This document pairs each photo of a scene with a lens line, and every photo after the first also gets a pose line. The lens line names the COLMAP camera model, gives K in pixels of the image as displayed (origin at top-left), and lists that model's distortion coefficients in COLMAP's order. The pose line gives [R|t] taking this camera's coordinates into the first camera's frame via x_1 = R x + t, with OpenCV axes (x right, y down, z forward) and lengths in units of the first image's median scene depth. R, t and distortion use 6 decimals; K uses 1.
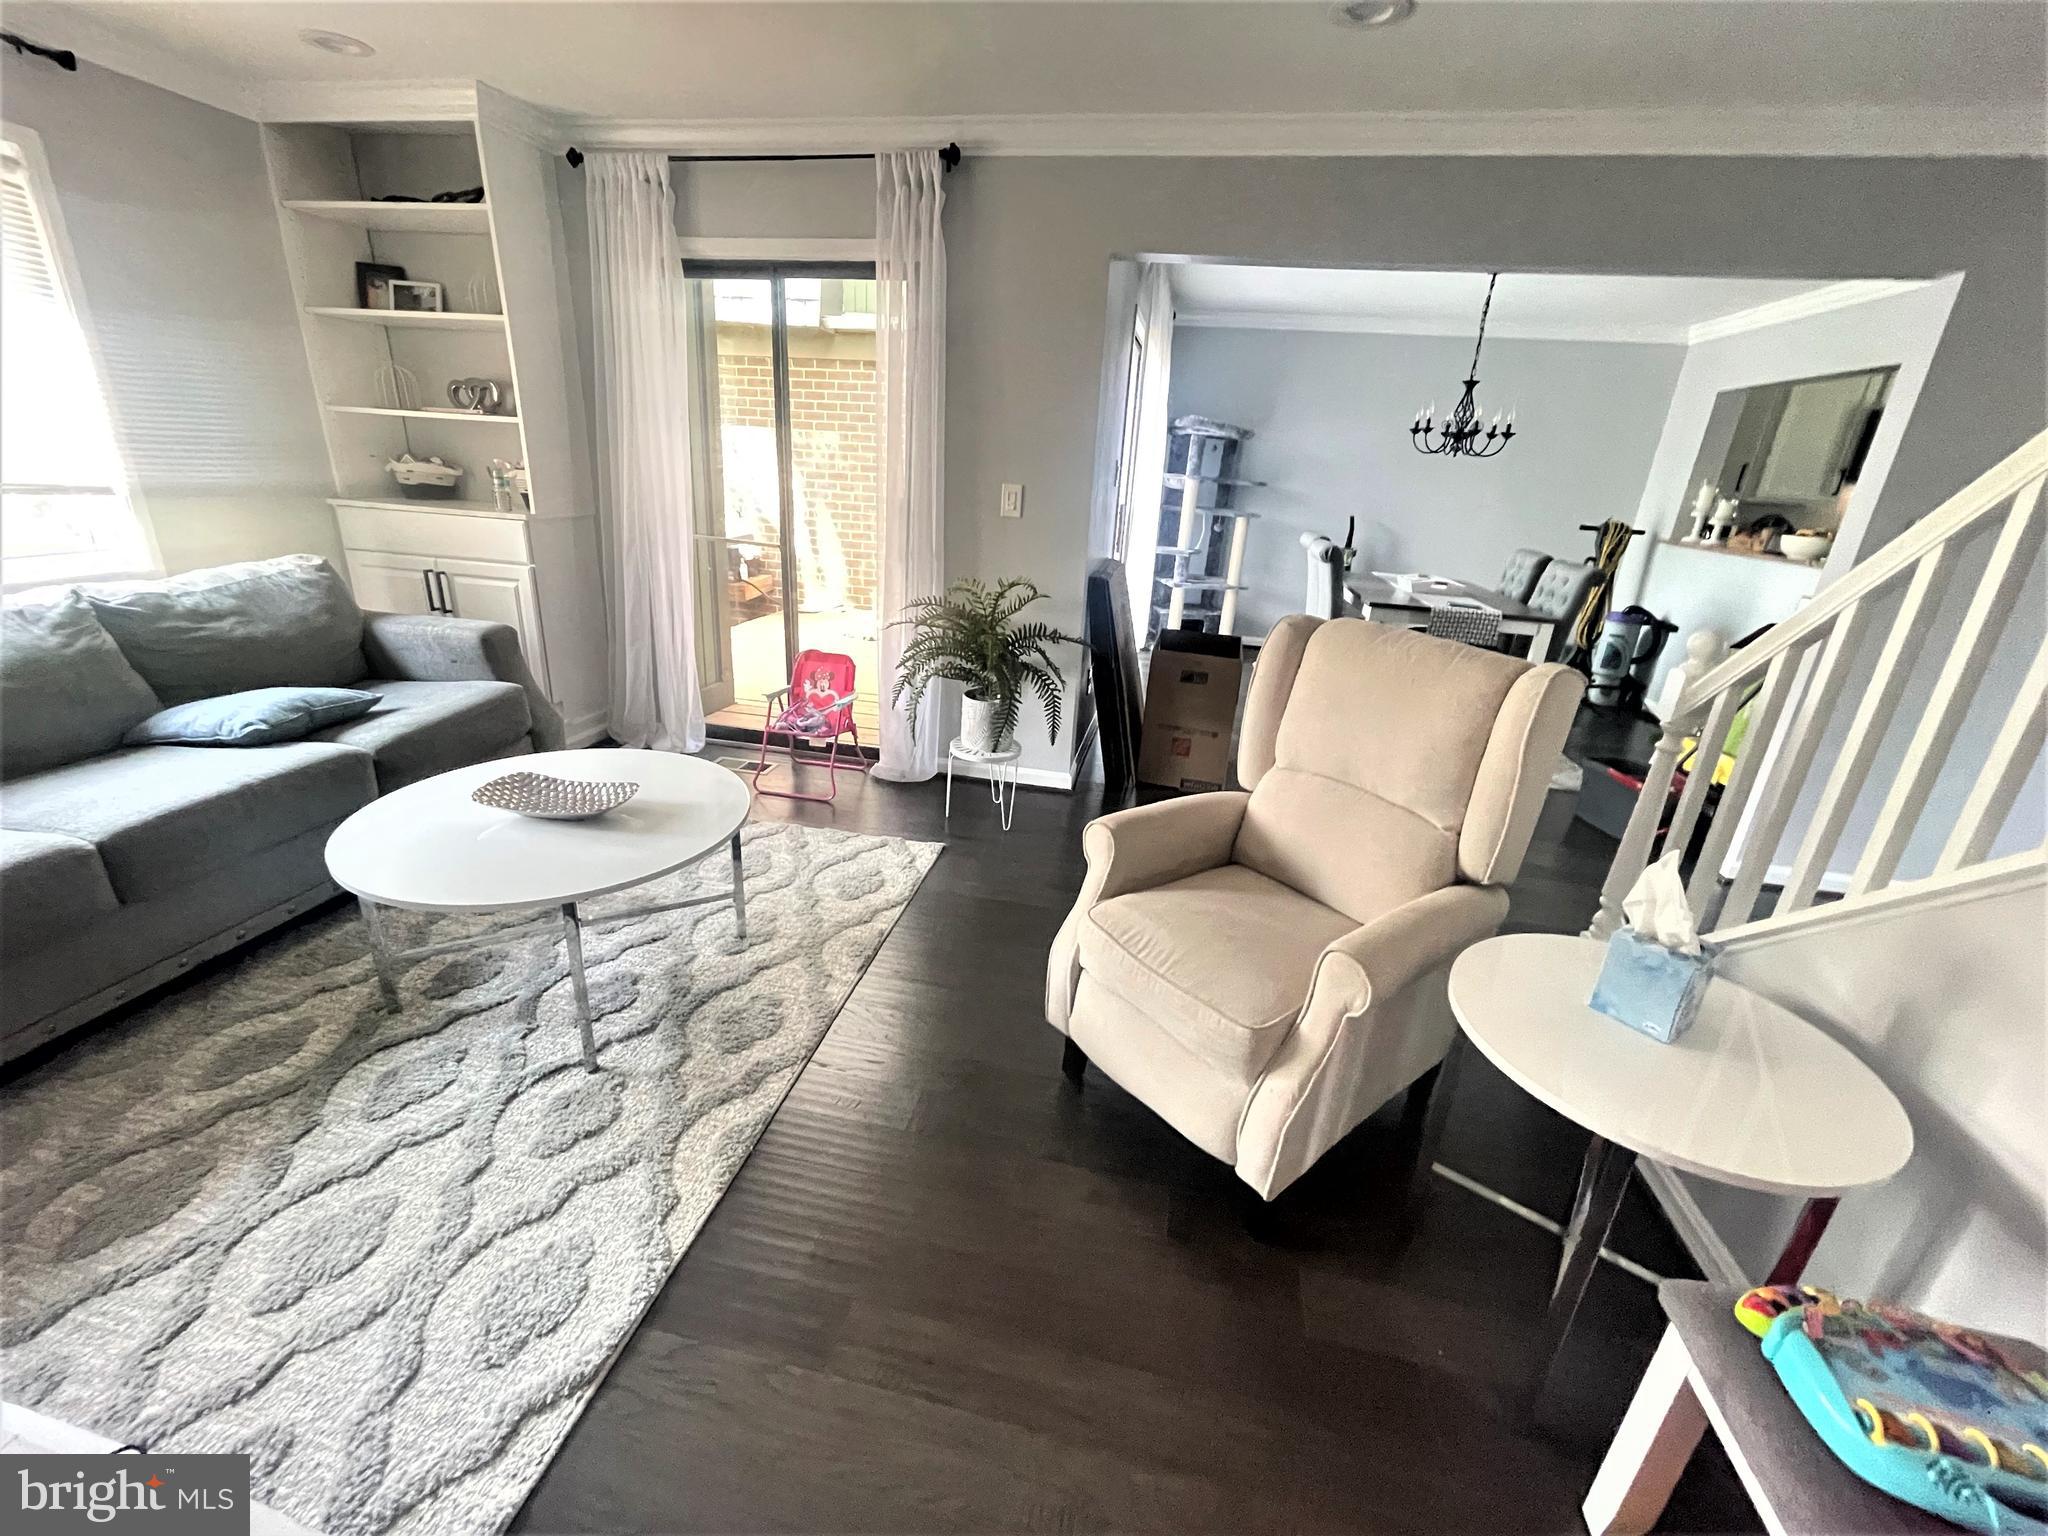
lens RADIAL K [[832.2, 0, 1018.8], [0, 832.2, 766.2], [0, 0, 1]] dist [0.001909, 0.000594]
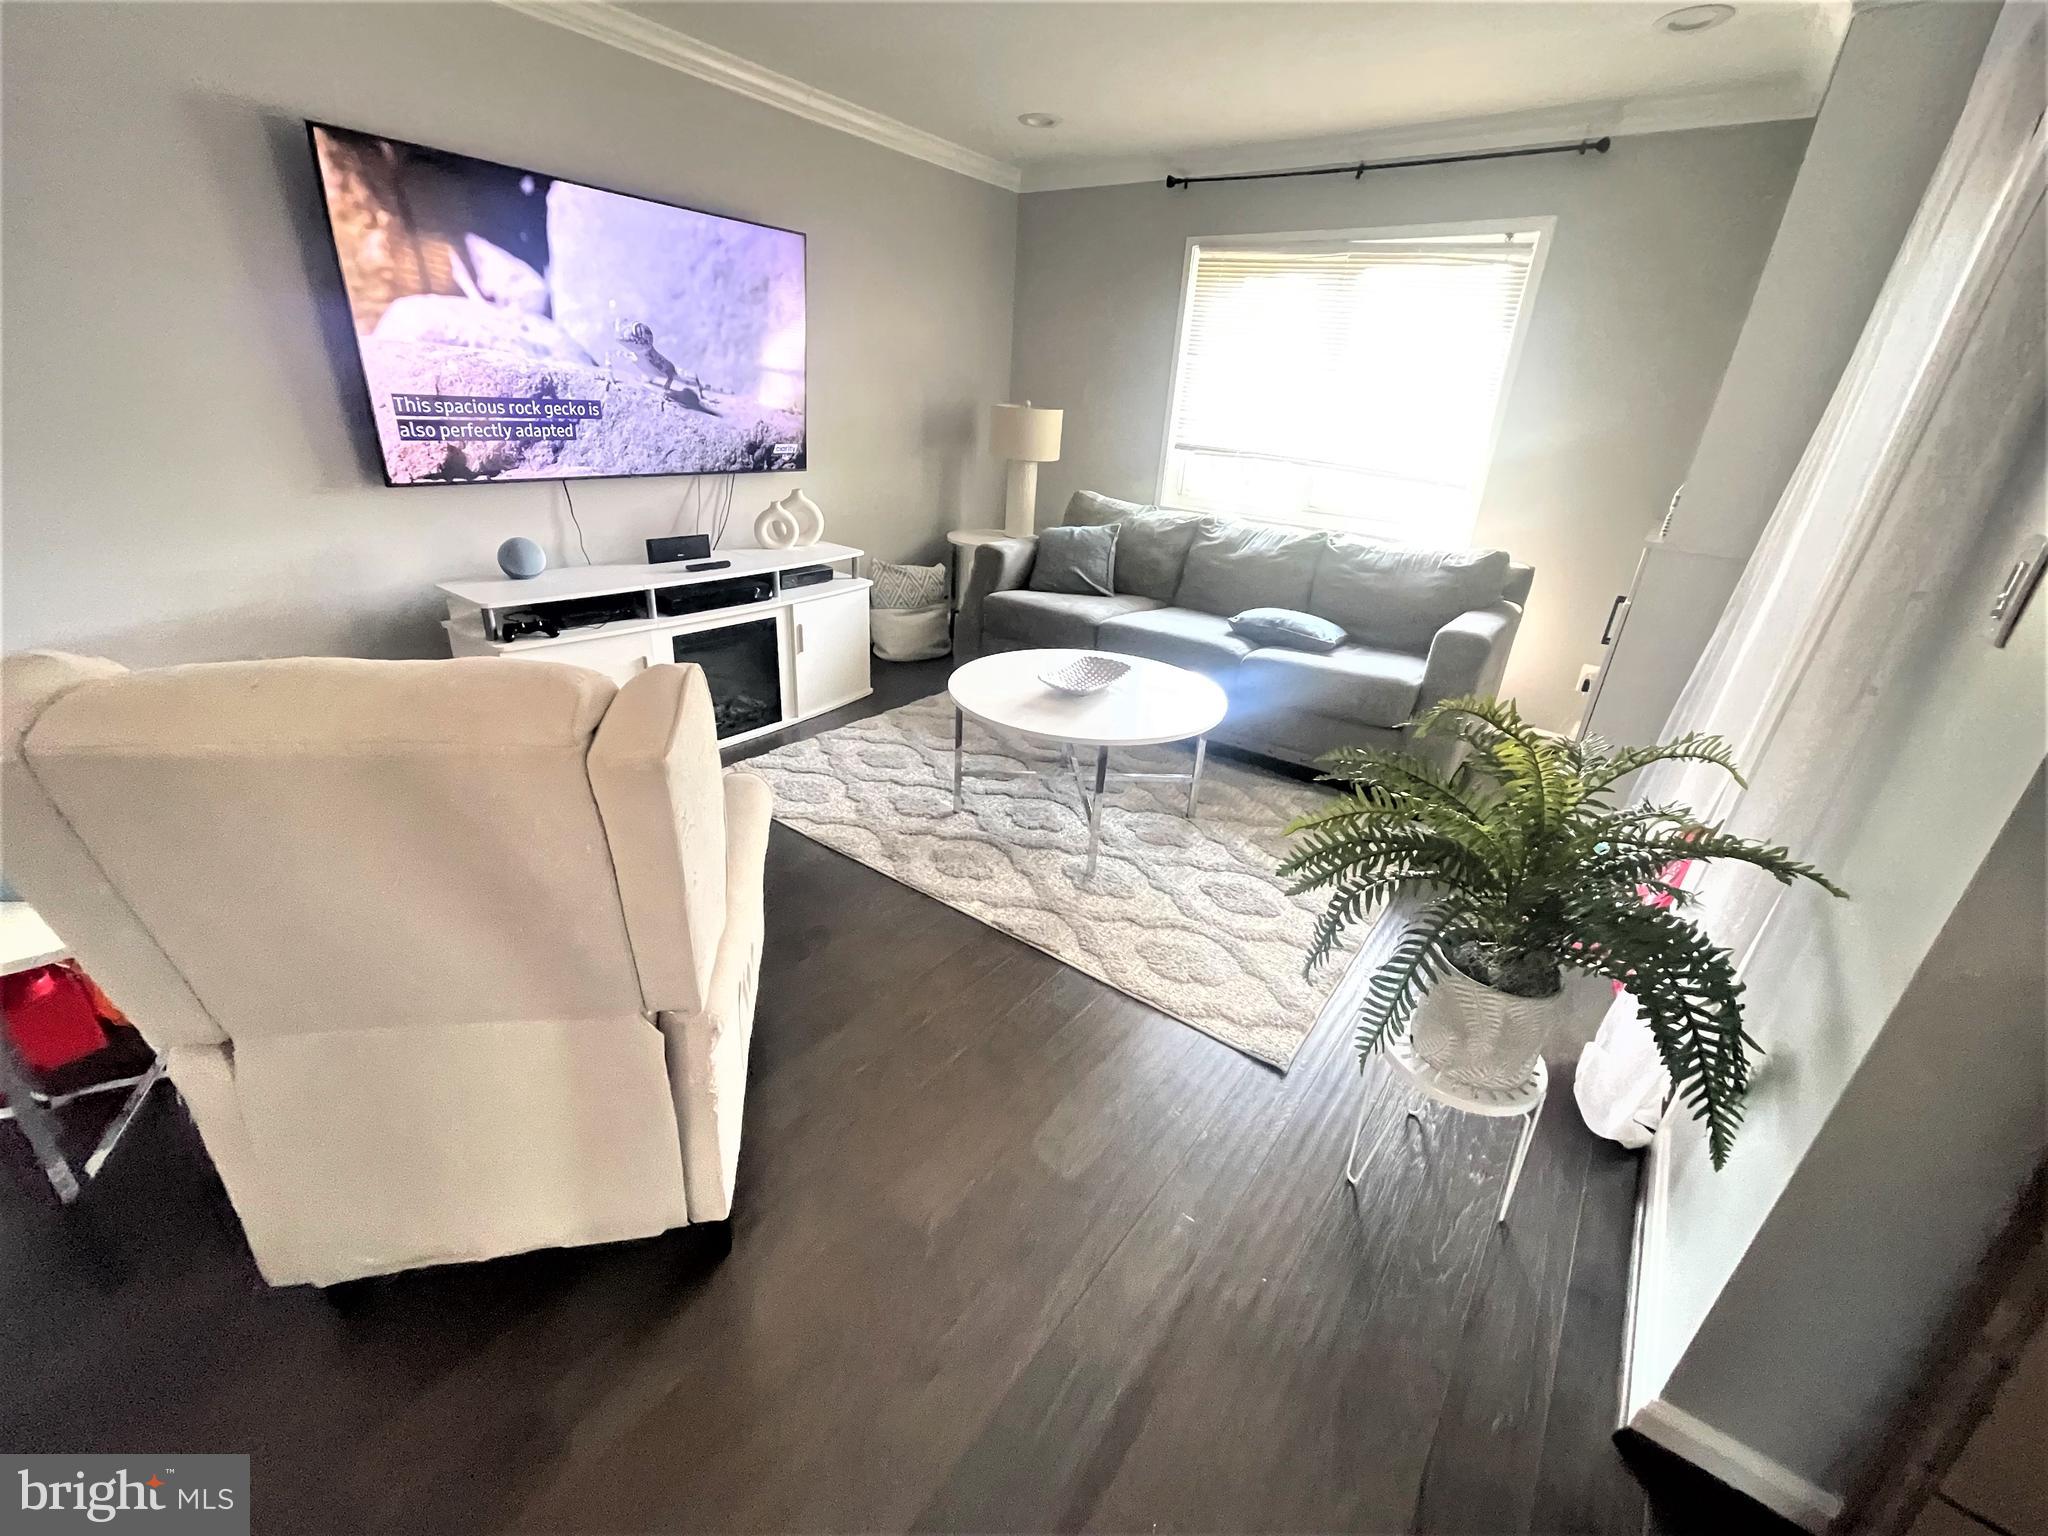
lens RADIAL K [[832.2, 0, 1026.2], [0, 832.2, 757.2], [0, 0, 1]] dist [0.001909, 0.000594]
pose [[-0.430508, 0.285036, -0.856398, 0.522169], [-0.388535, 0.797892, 0.460878, -0.344035], [0.814680, 0.531152, -0.232753, 1.027964]]
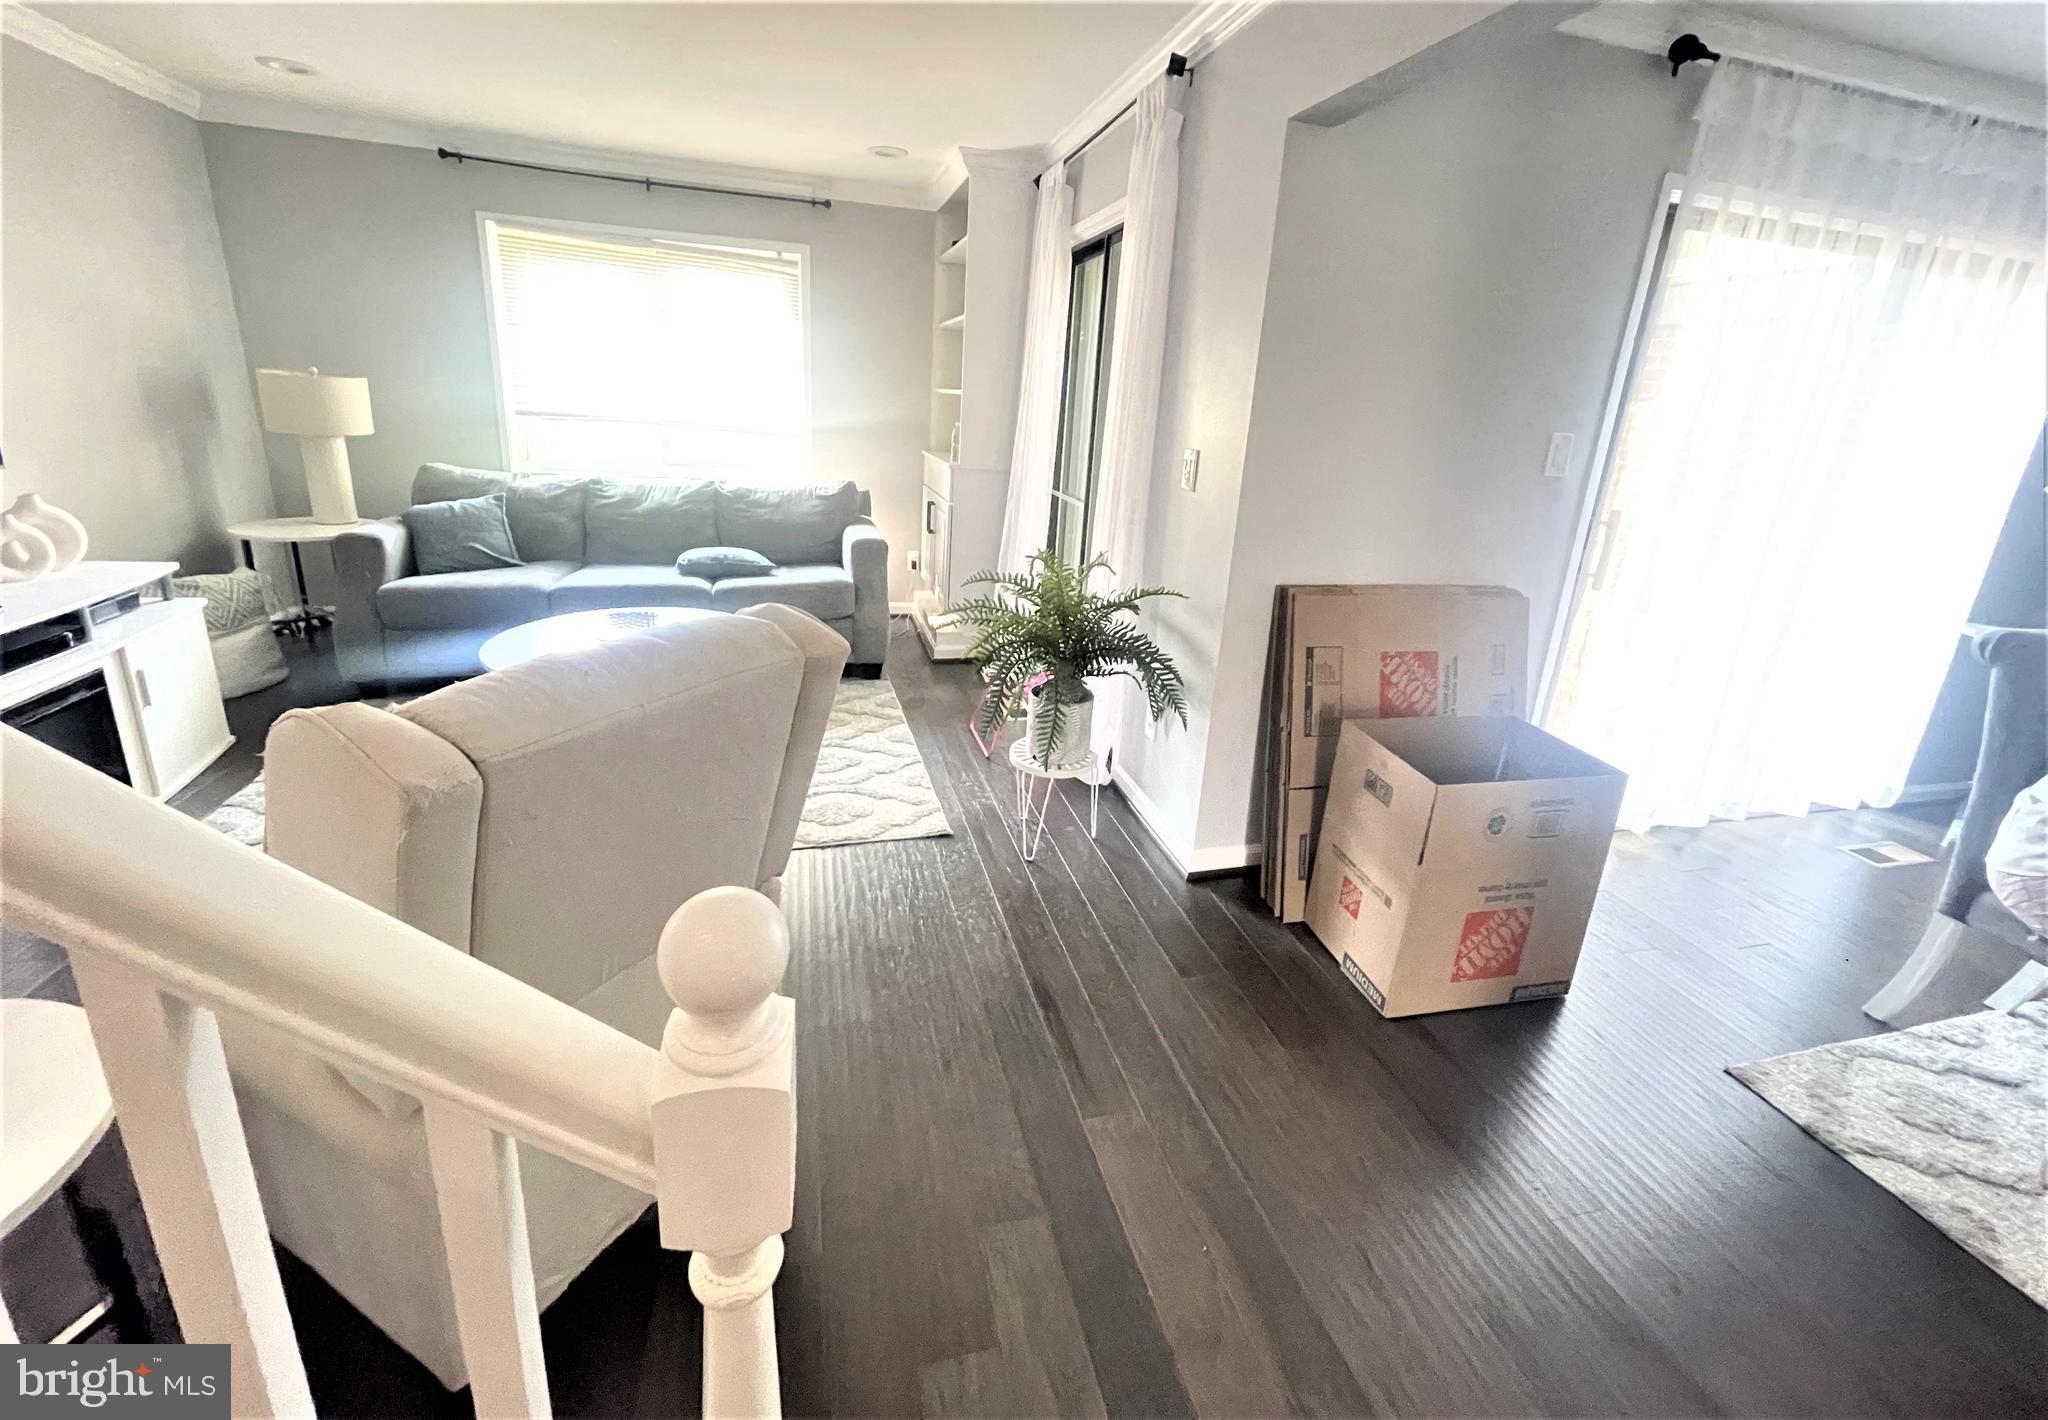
lens RADIAL K [[835.8, 0, 1022.1], [0, 835.8, 645.8], [0, 0, 1]] dist [-0.002575, 0.000898]
pose [[0.449395, 0.228210, -0.863692, 0.787149], [-0.343202, 0.936729, 0.068934, -0.210977], [0.824777, 0.265443, 0.499283, 0.670023]]
